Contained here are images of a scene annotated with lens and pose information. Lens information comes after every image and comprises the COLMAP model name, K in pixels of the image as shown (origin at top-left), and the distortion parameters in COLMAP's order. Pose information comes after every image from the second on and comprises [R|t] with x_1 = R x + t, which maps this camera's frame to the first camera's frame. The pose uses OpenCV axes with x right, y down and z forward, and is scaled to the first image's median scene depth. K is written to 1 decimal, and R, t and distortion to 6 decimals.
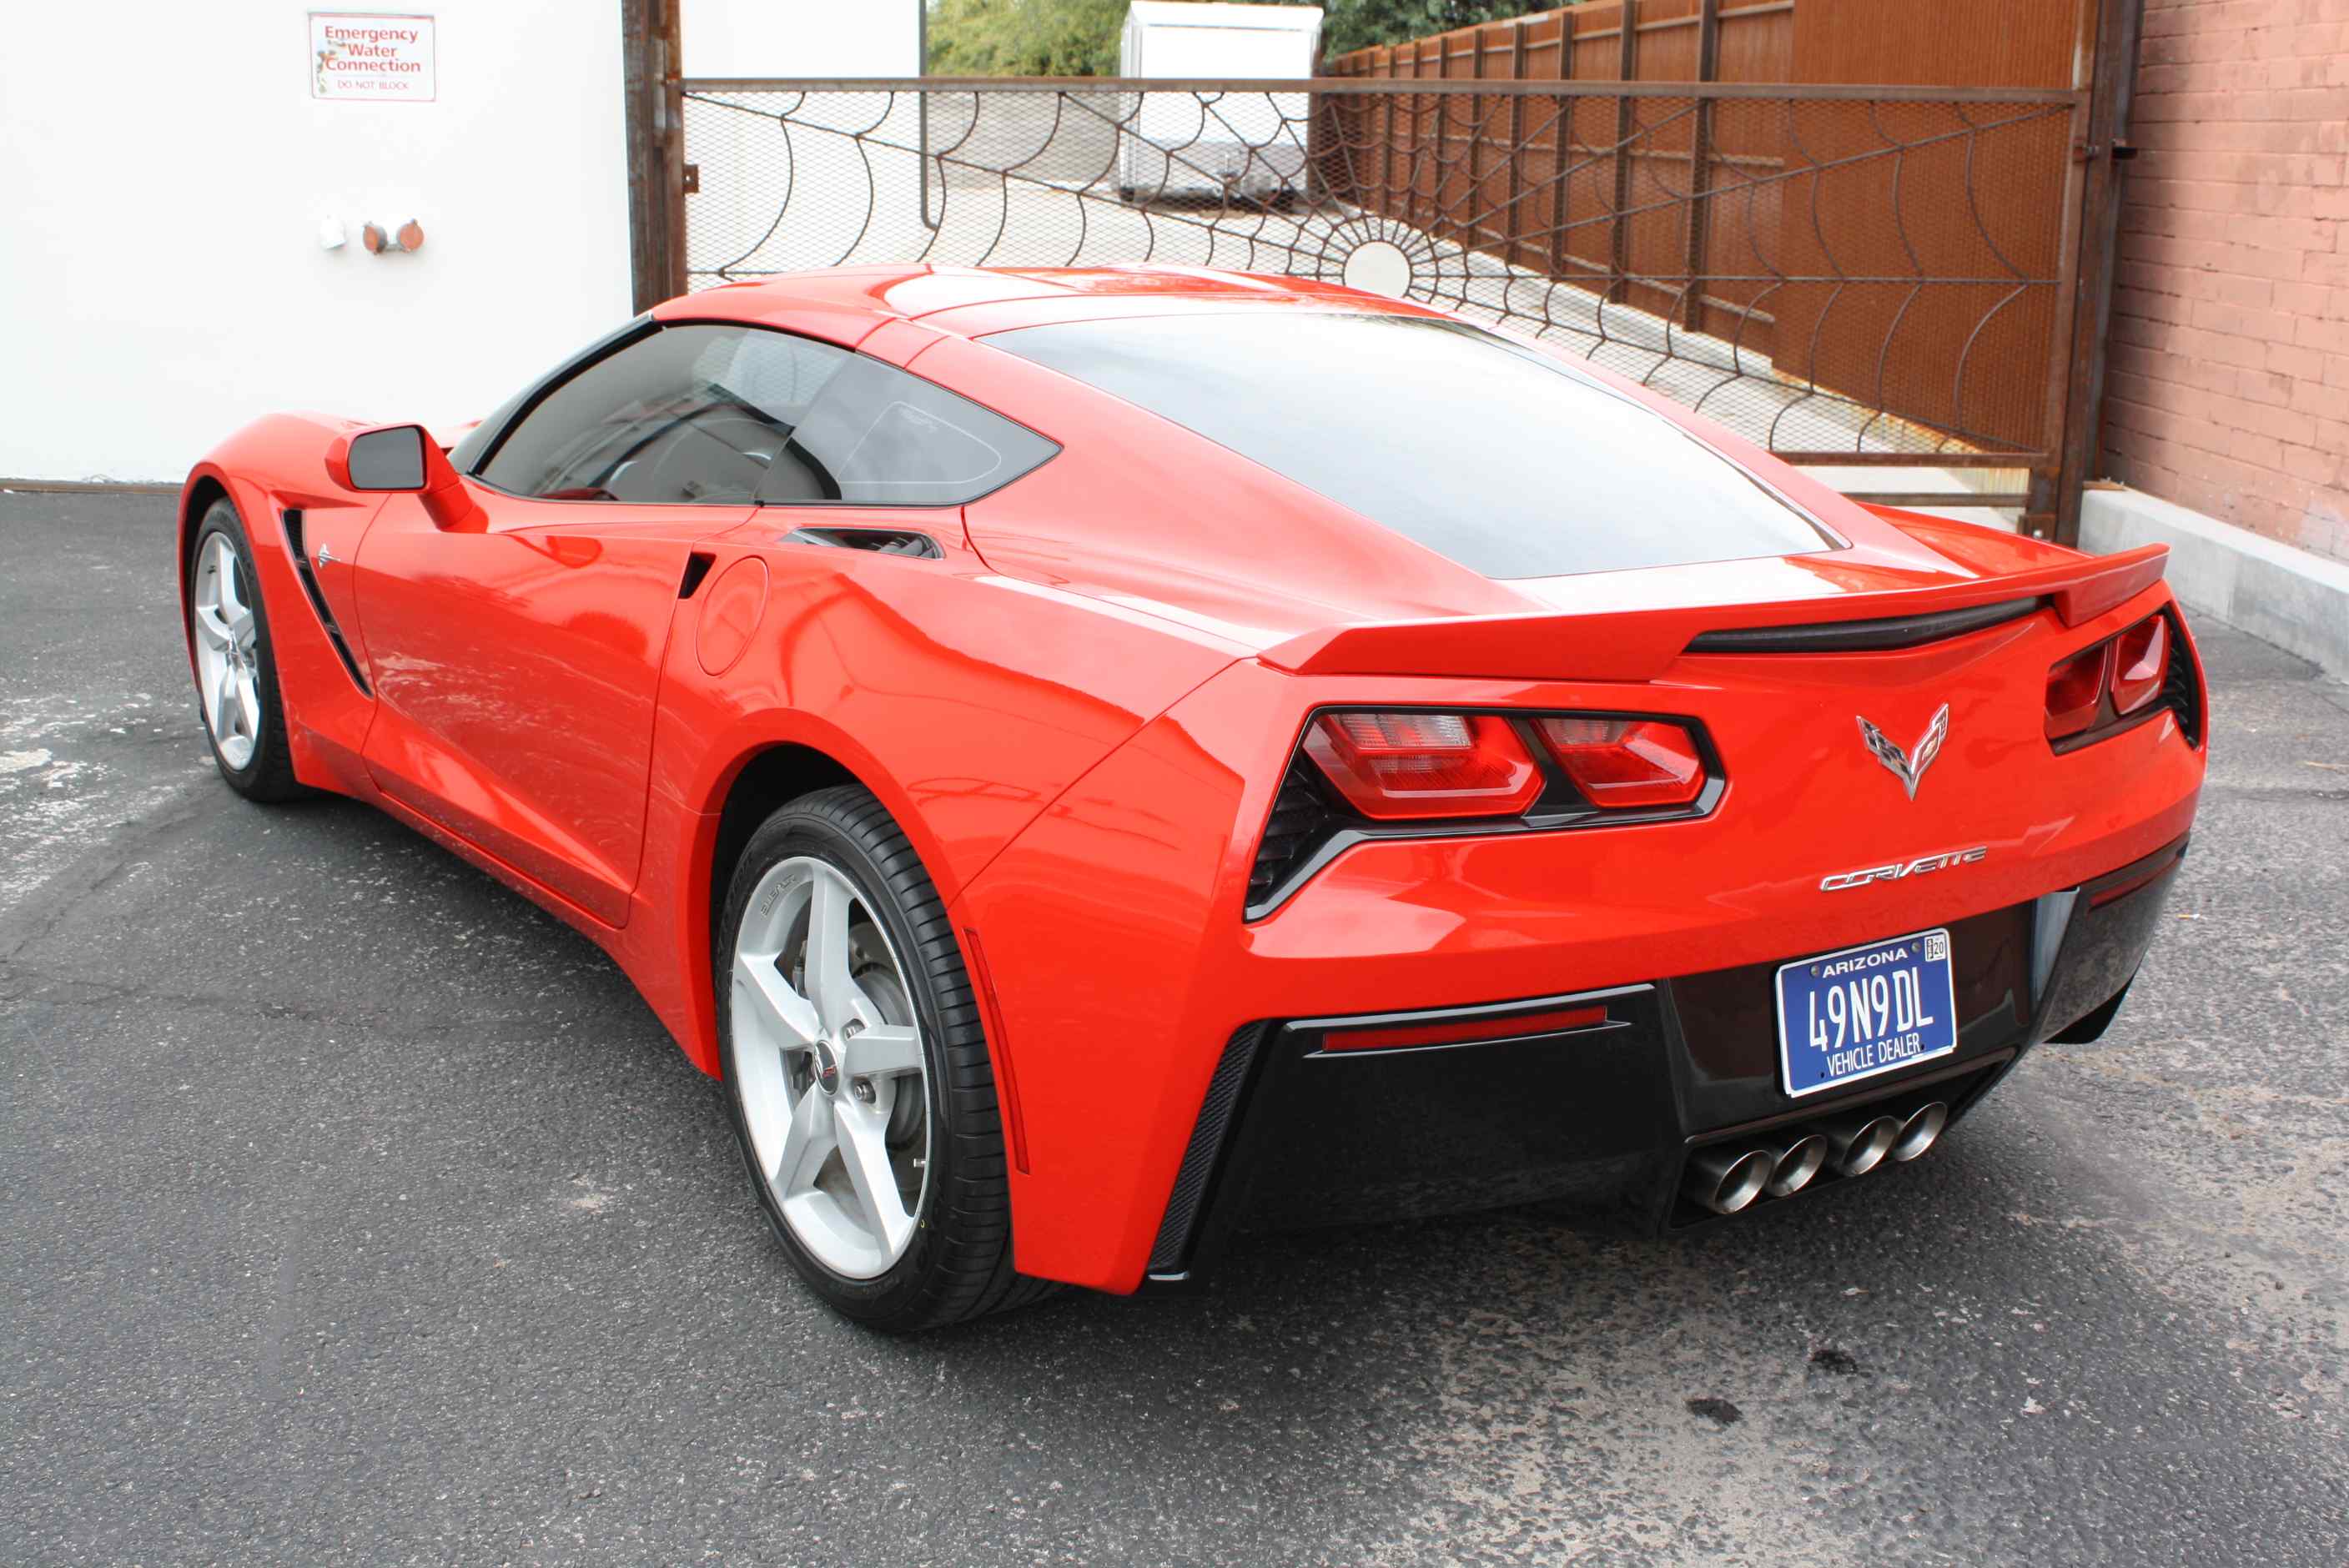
lens RADIAL K [[2565.4, 0, 1175.4], [0, 2565.4, 777.5], [0, 0, 1]] dist [-0.125455, 0.166185]
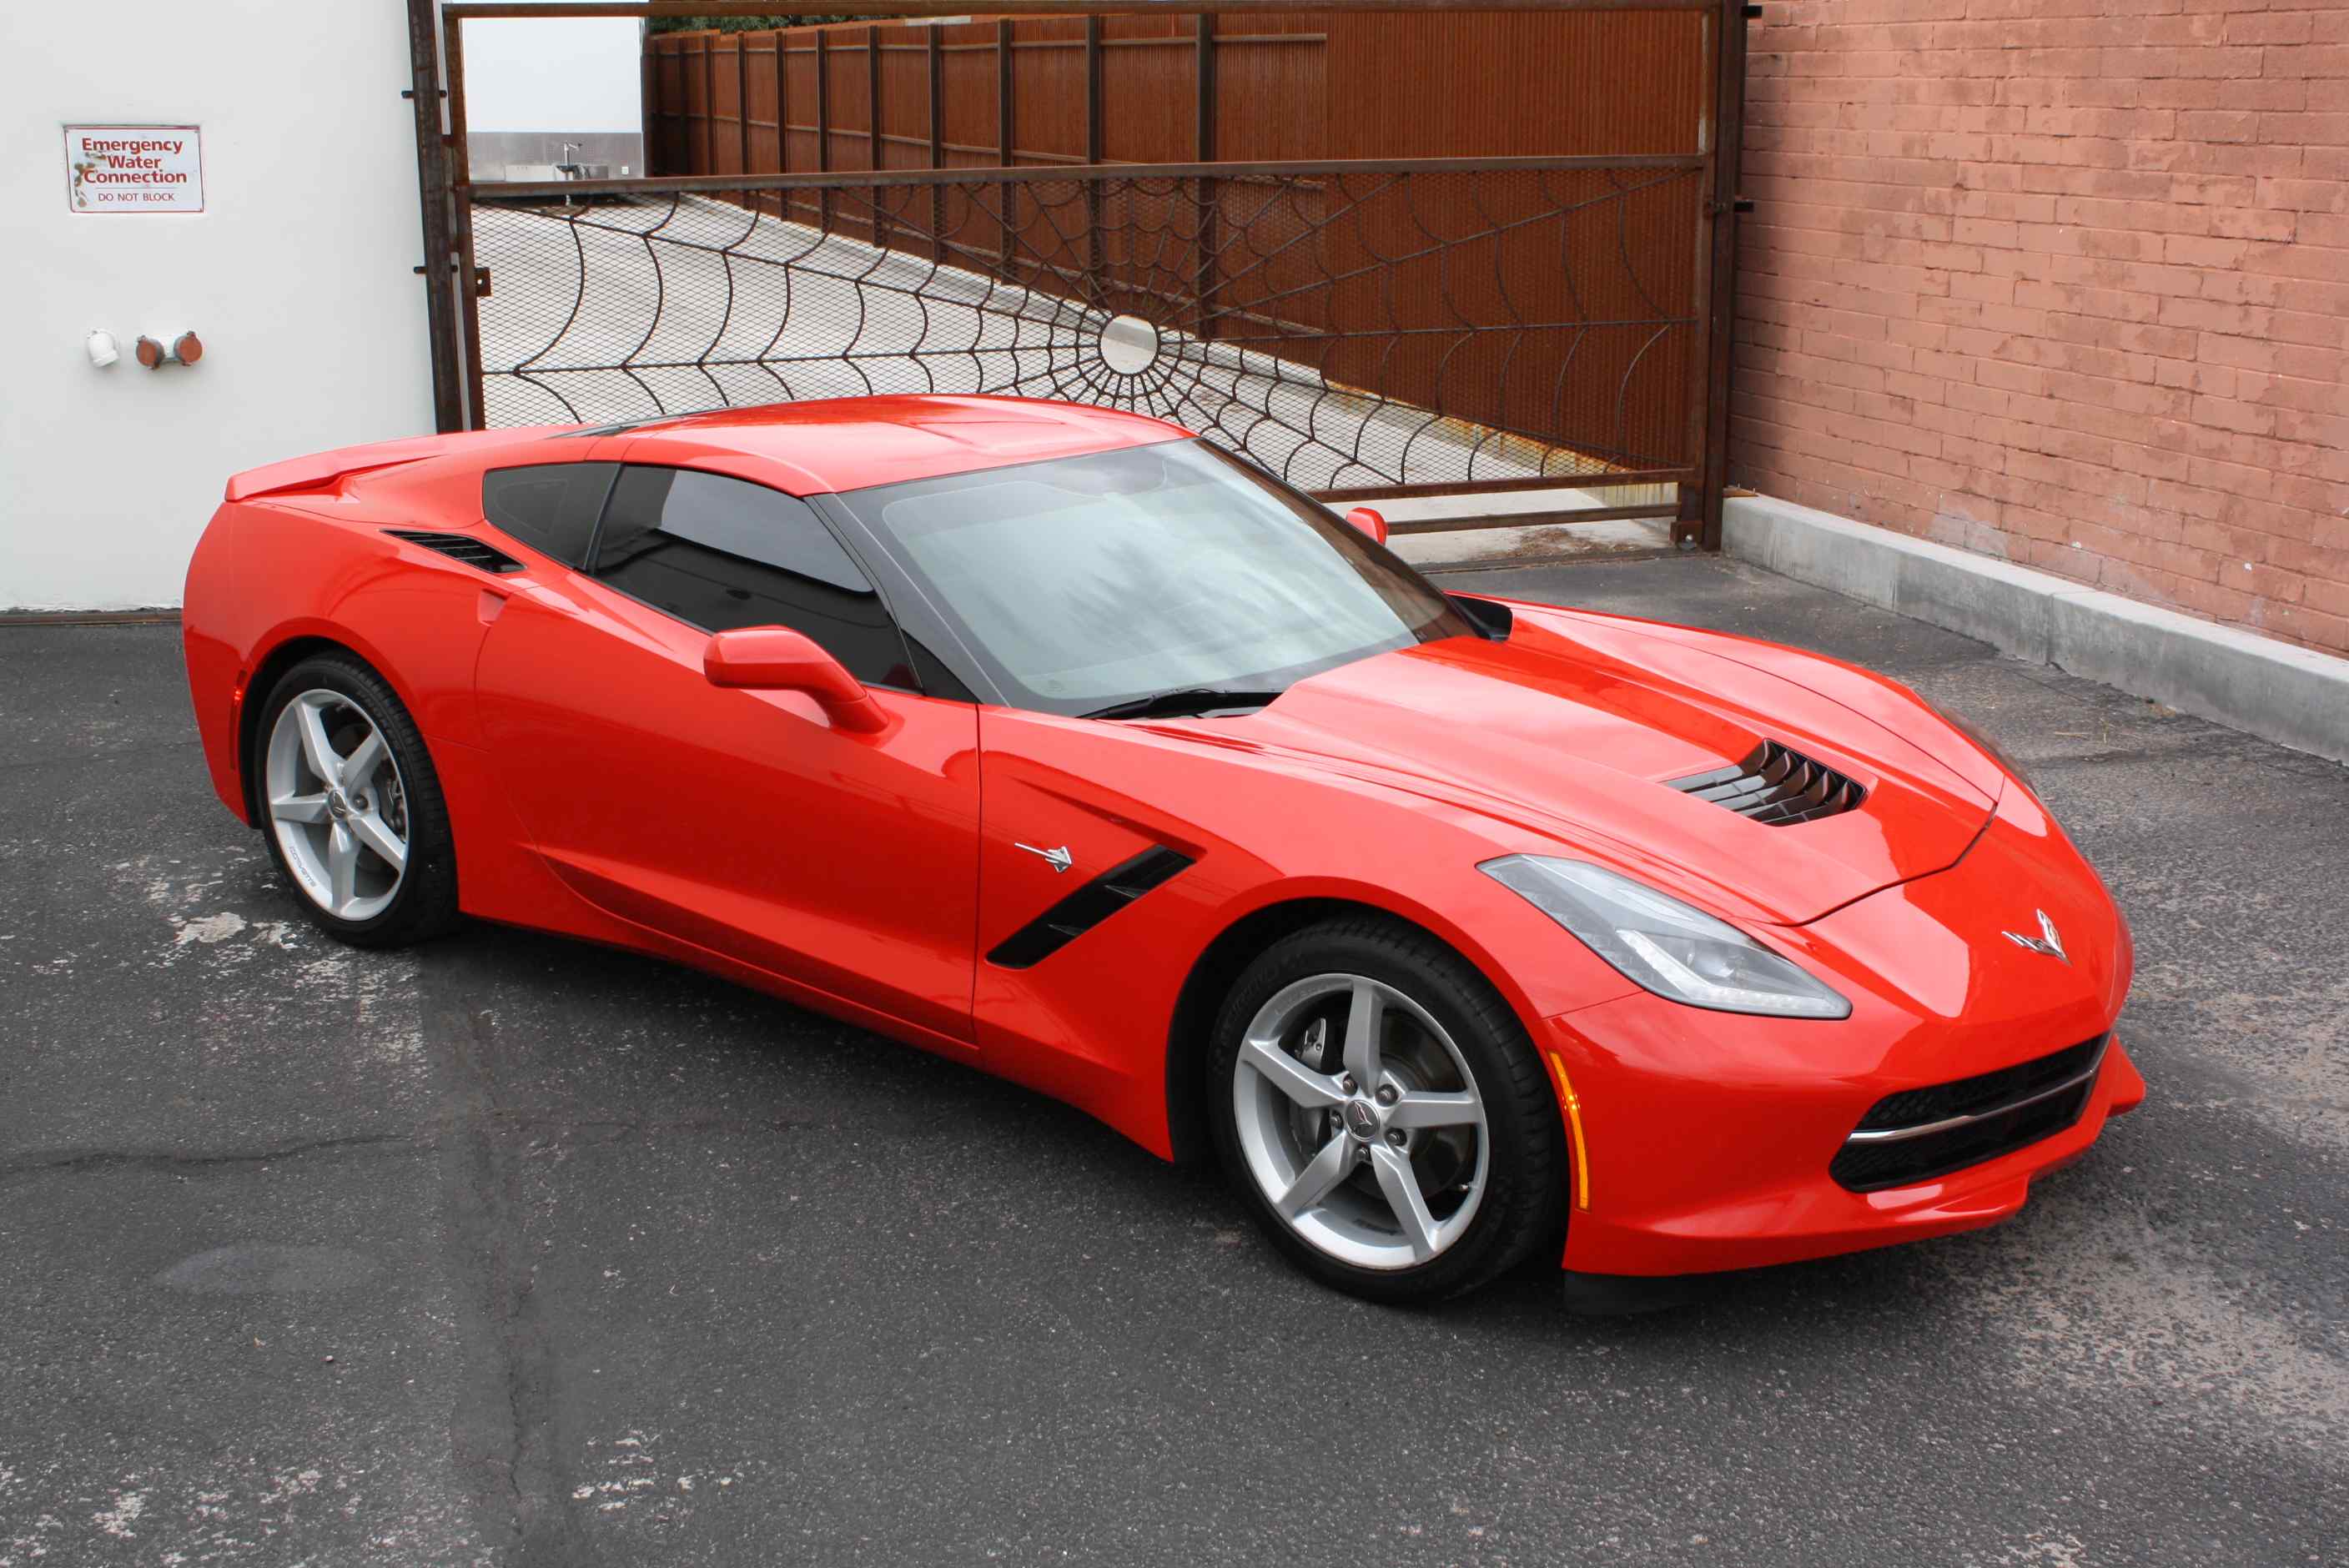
lens RADIAL K [[2685.8, 0, 1175.5], [0, 2685.8, 785.8], [0, 0, 1]] dist [-0.105507, 0.135349]
pose [[0.955171, -0.091598, 0.281527, -0.625838], [0.088041, 0.995796, 0.025288, -0.093507], [-0.282659, 0.000631, 0.959220, -0.267562]]
